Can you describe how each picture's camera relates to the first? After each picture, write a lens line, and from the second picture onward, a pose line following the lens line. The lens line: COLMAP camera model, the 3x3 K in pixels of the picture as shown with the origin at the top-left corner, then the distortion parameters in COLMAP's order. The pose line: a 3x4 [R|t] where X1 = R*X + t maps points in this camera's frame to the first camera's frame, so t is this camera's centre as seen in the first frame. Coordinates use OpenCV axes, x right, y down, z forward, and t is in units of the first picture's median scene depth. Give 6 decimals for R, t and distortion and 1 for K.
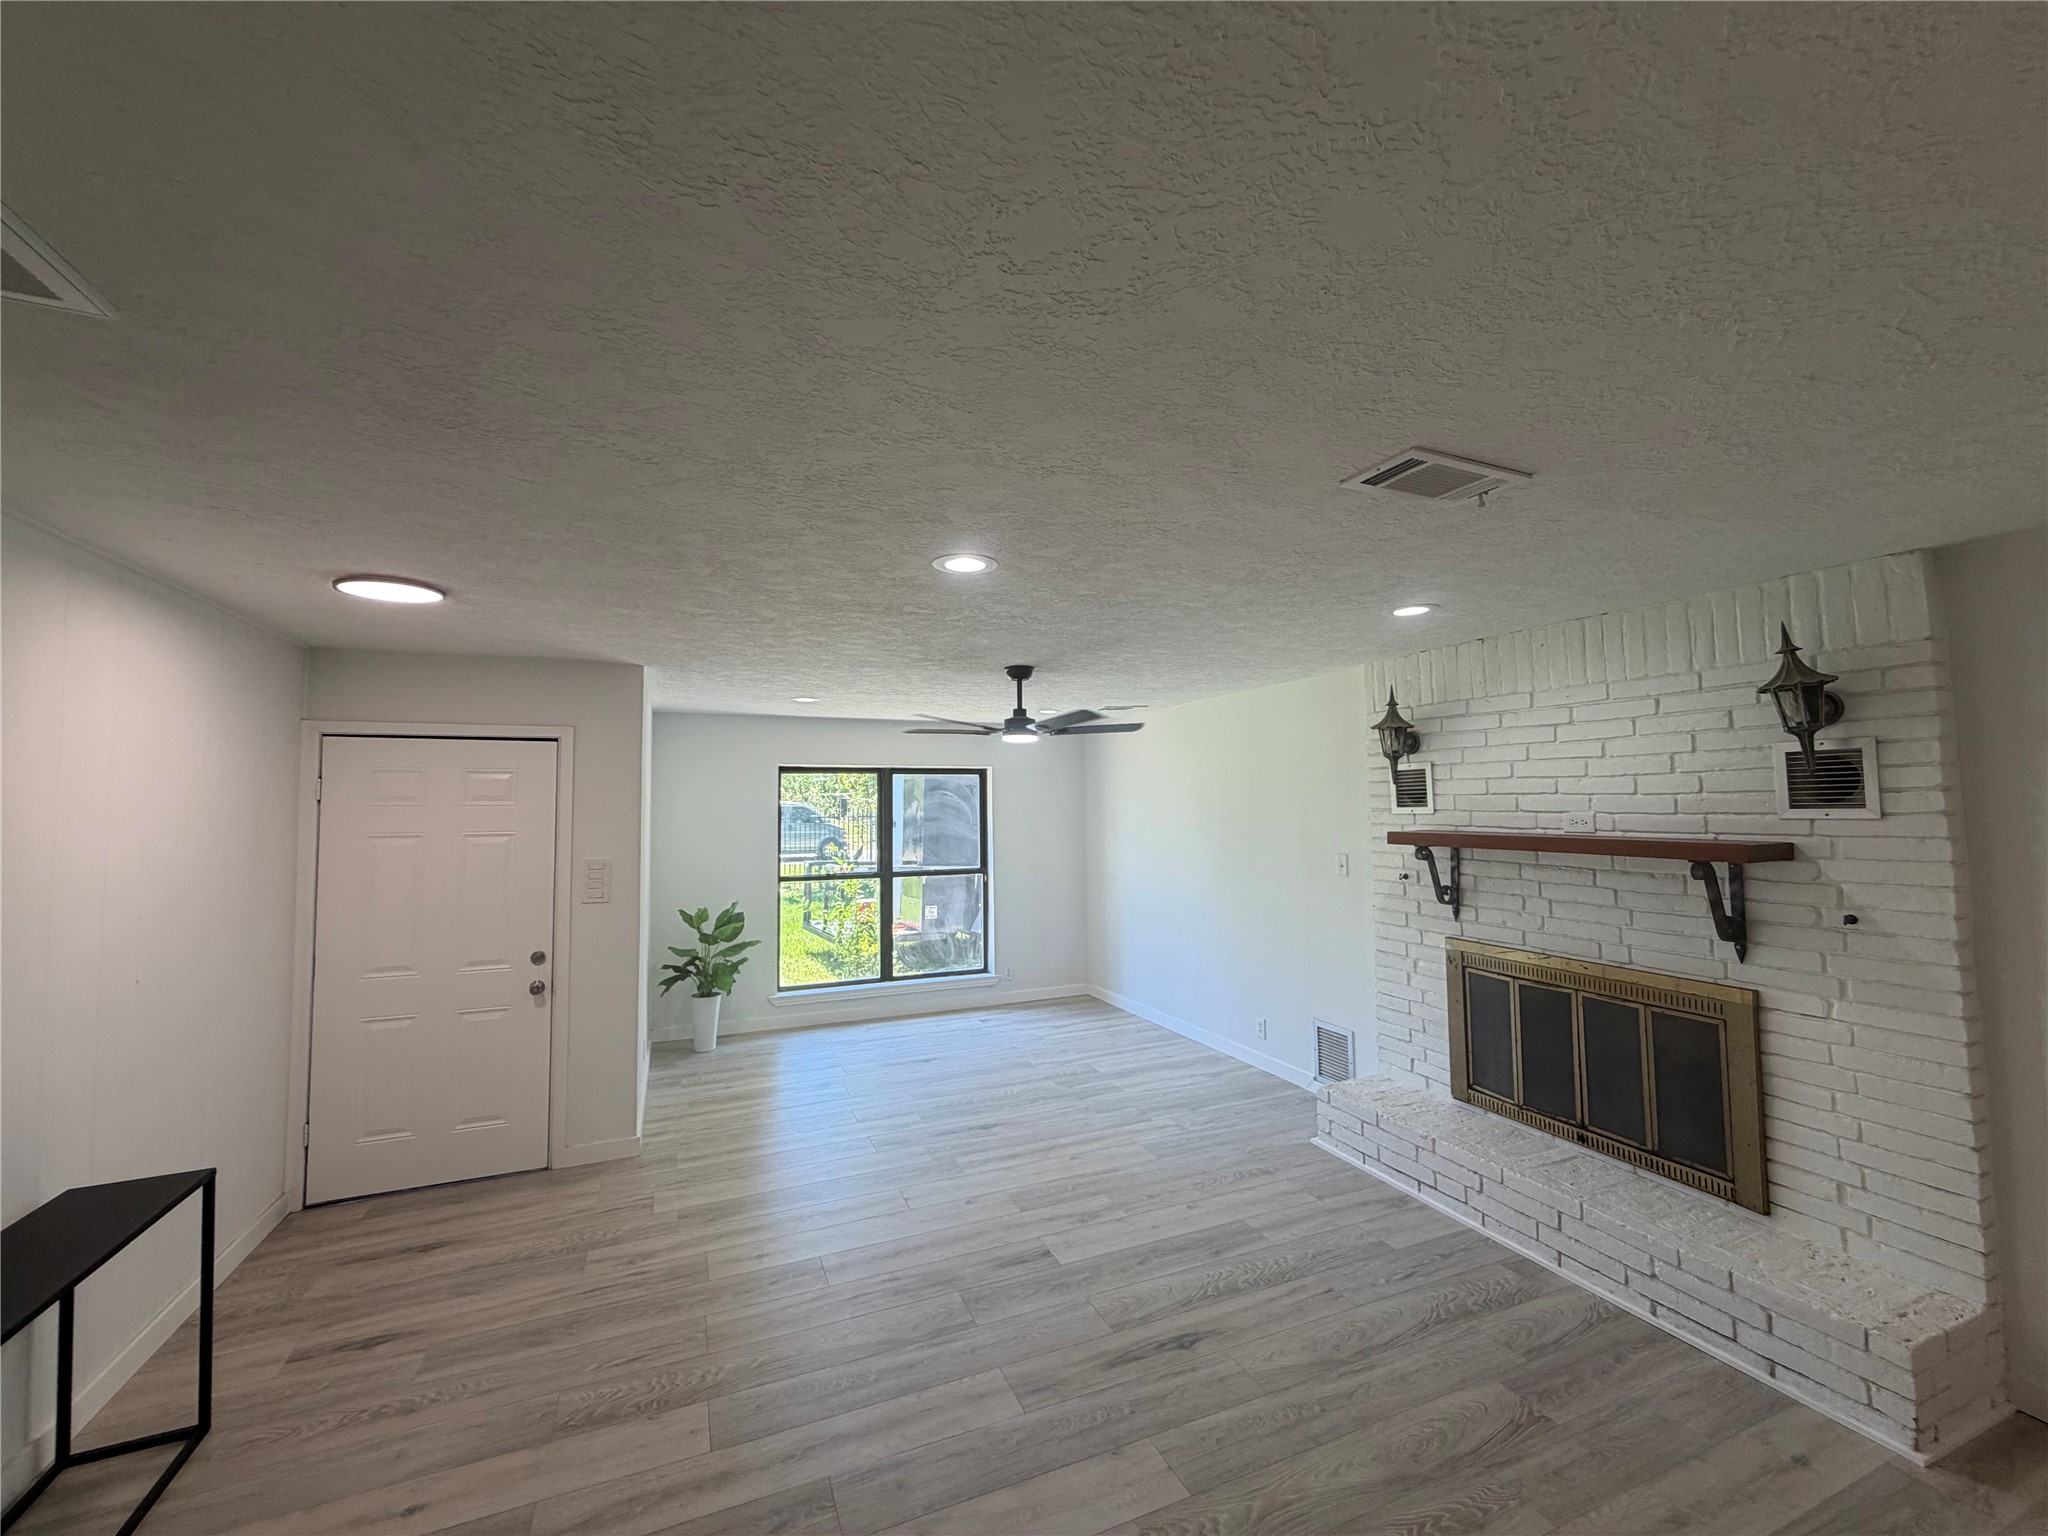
lens RADIAL K [[817.0, 0, 1016.8], [0, 817.0, 766.1], [0, 0, 1]] dist [0.001296, 0.000152]
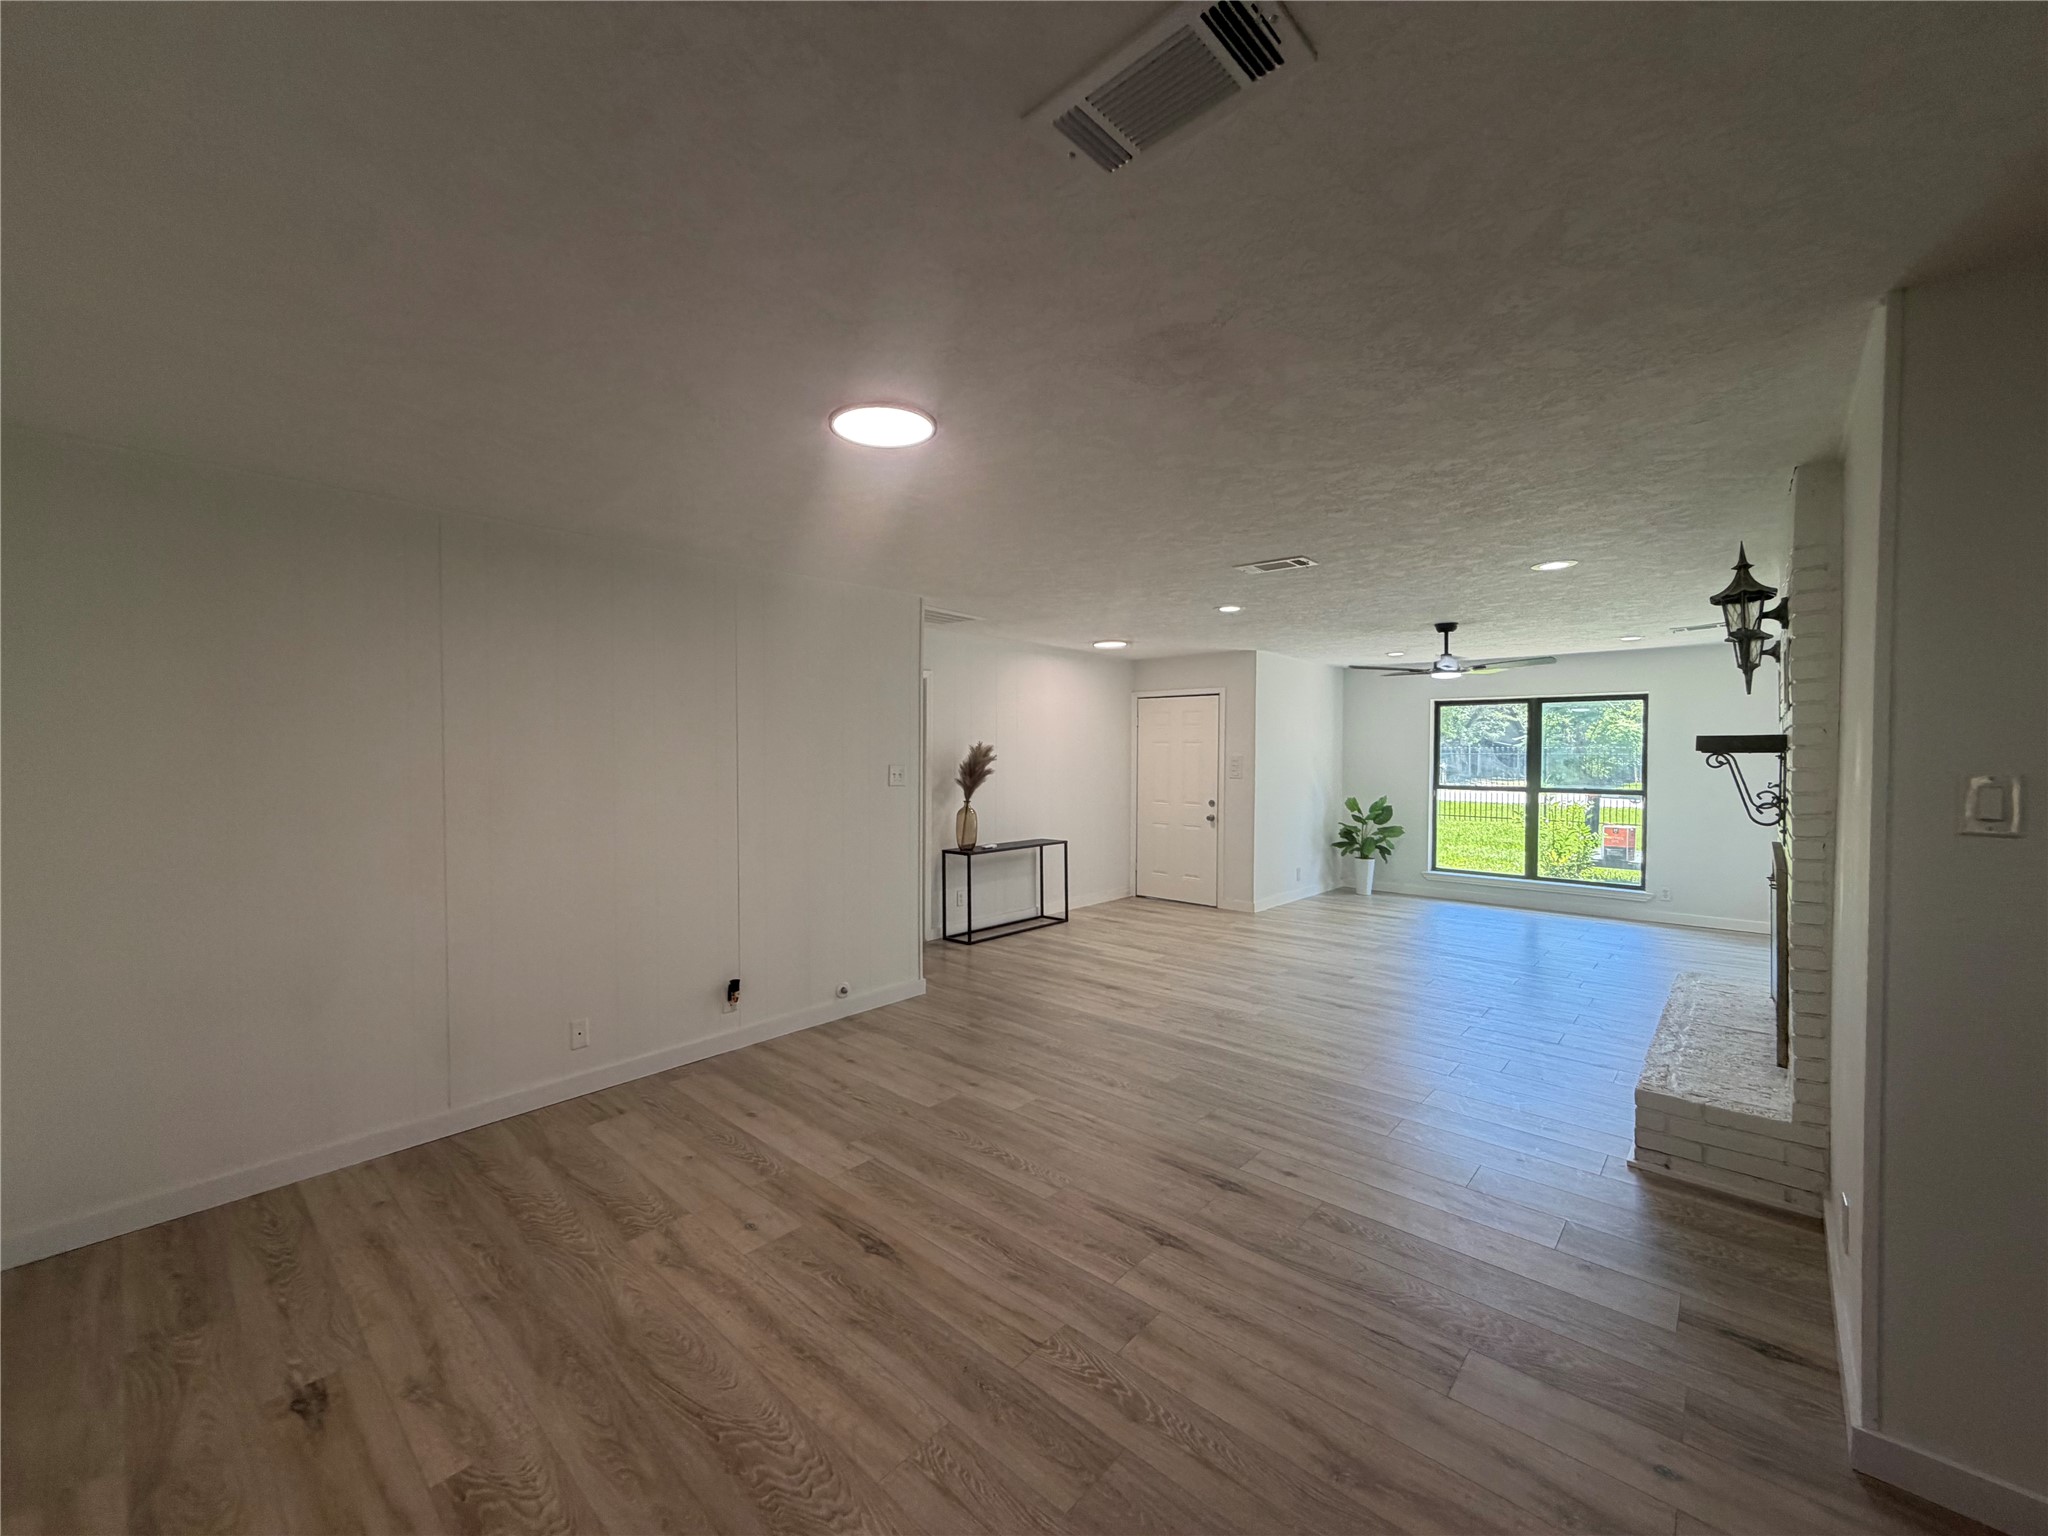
lens RADIAL K [[817.0, 0, 1016.8], [0, 817.0, 766.1], [0, 0, 1]] dist [0.001296, 0.000152]
pose [[0.423406, 0.026476, -0.905553, 1.111592], [0.037125, 0.998226, 0.046544, 0.033103], [0.905179, -0.053325, 0.421672, -0.303443]]
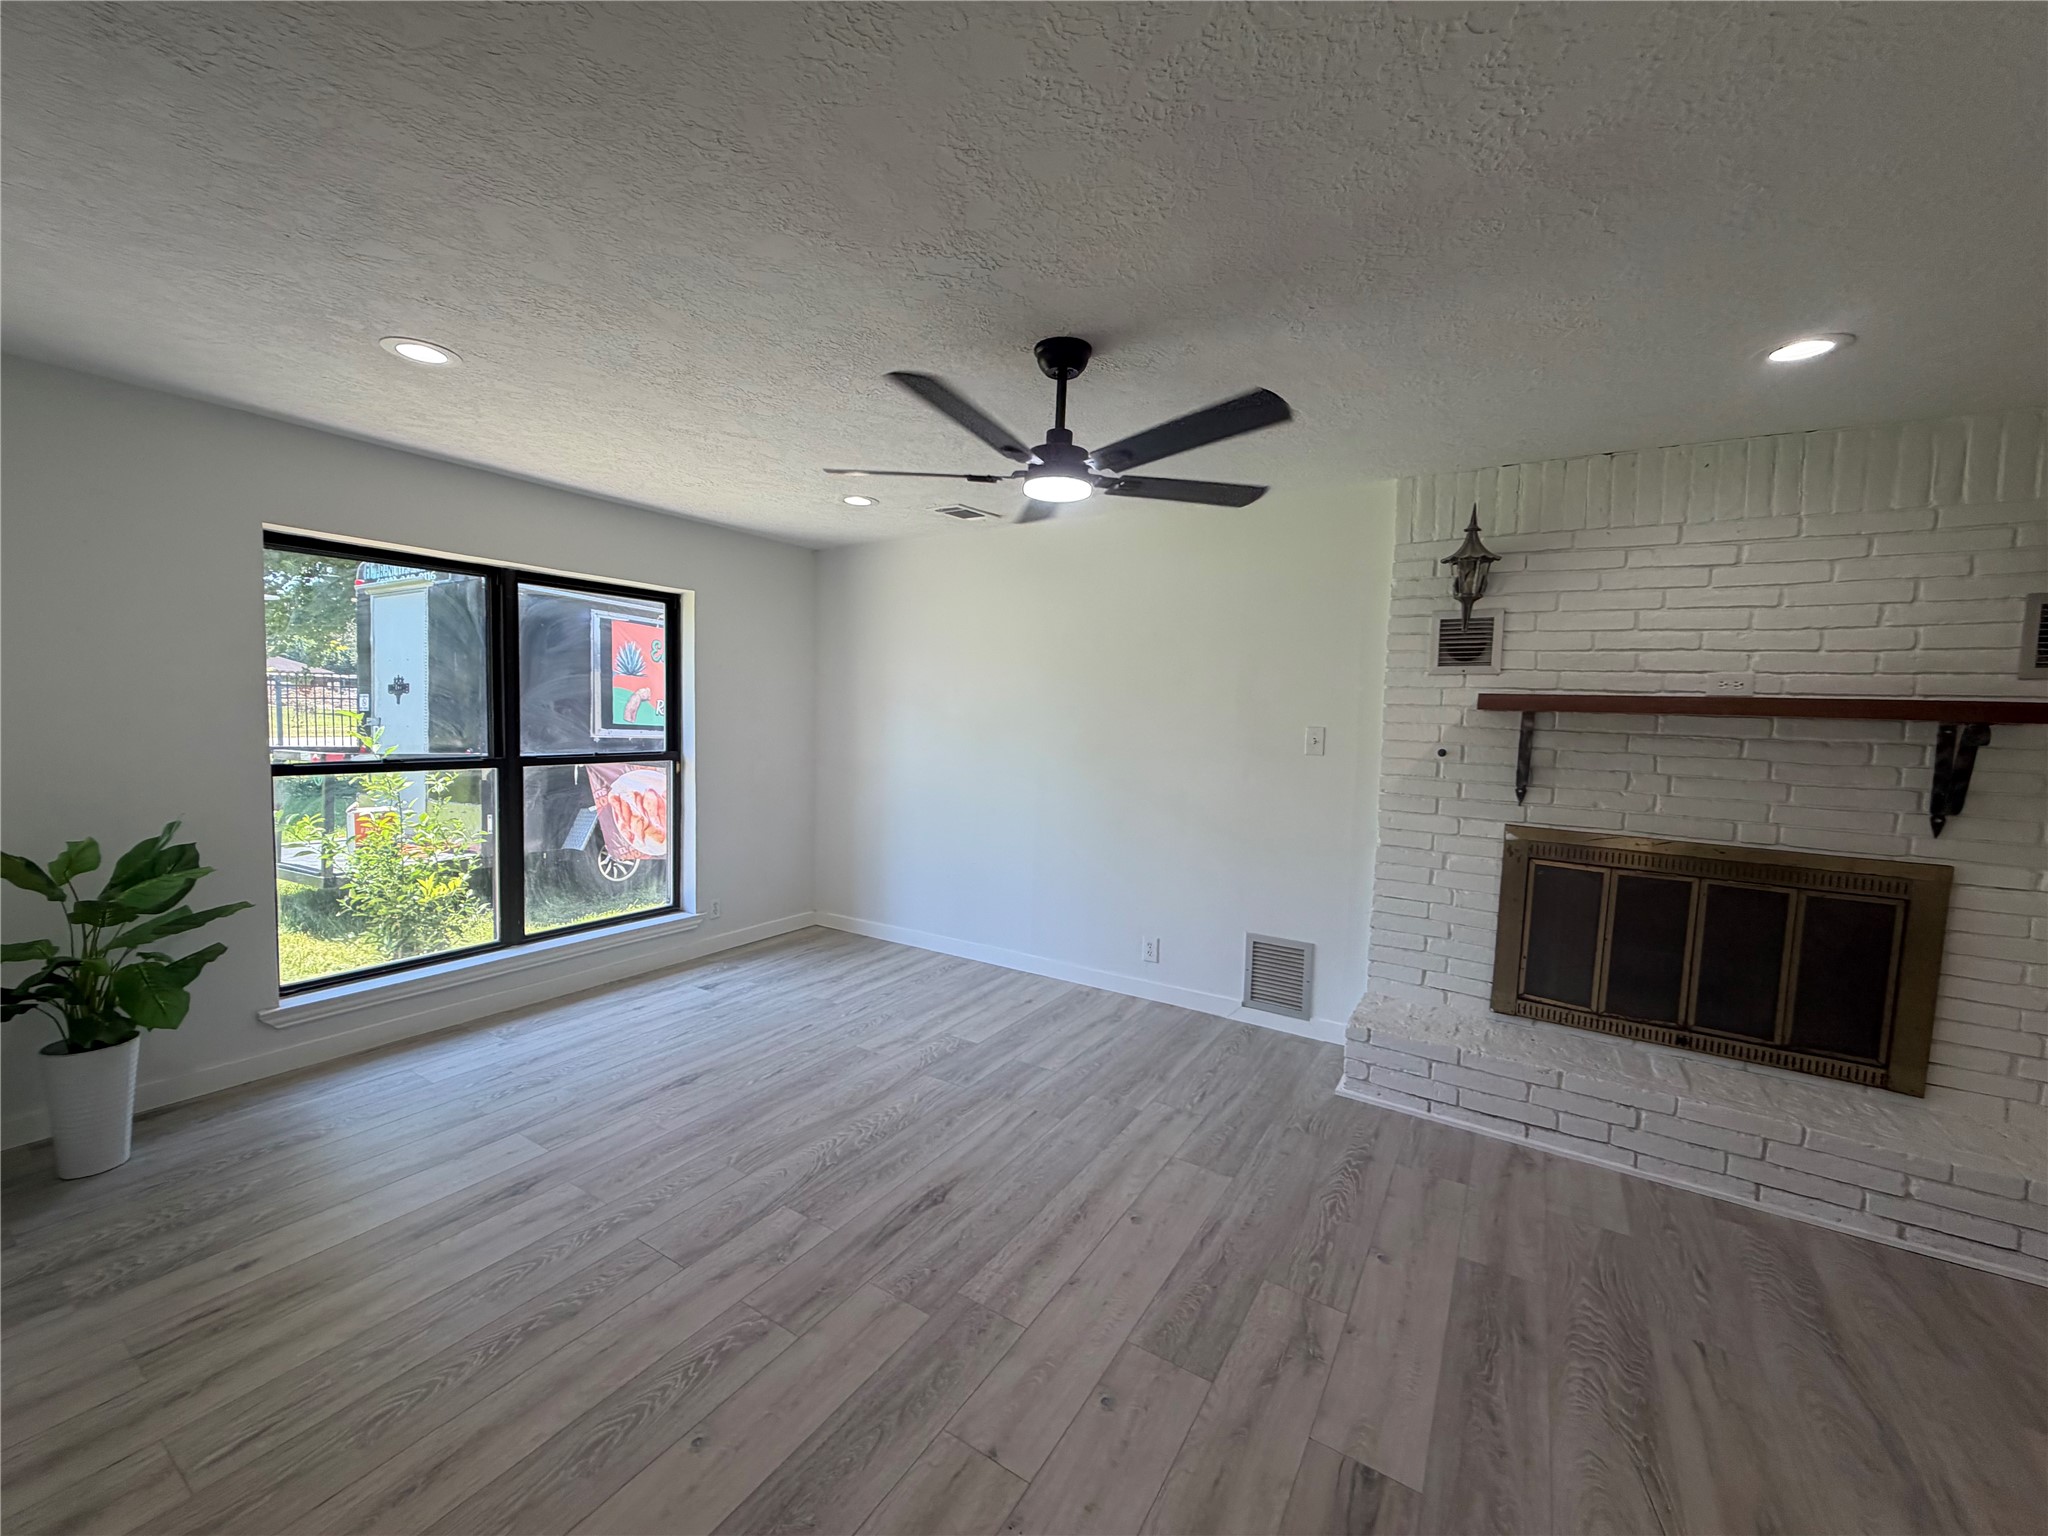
lens RADIAL K [[817.0, 0, 1016.8], [0, 817.0, 766.1], [0, 0, 1]] dist [0.001296, 0.000152]
pose [[0.821478, -0.005618, 0.570212, -0.367067], [-0.065479, 0.992408, 0.104111, 0.103249], [-0.566468, -0.122862, 0.814874, 0.652448]]
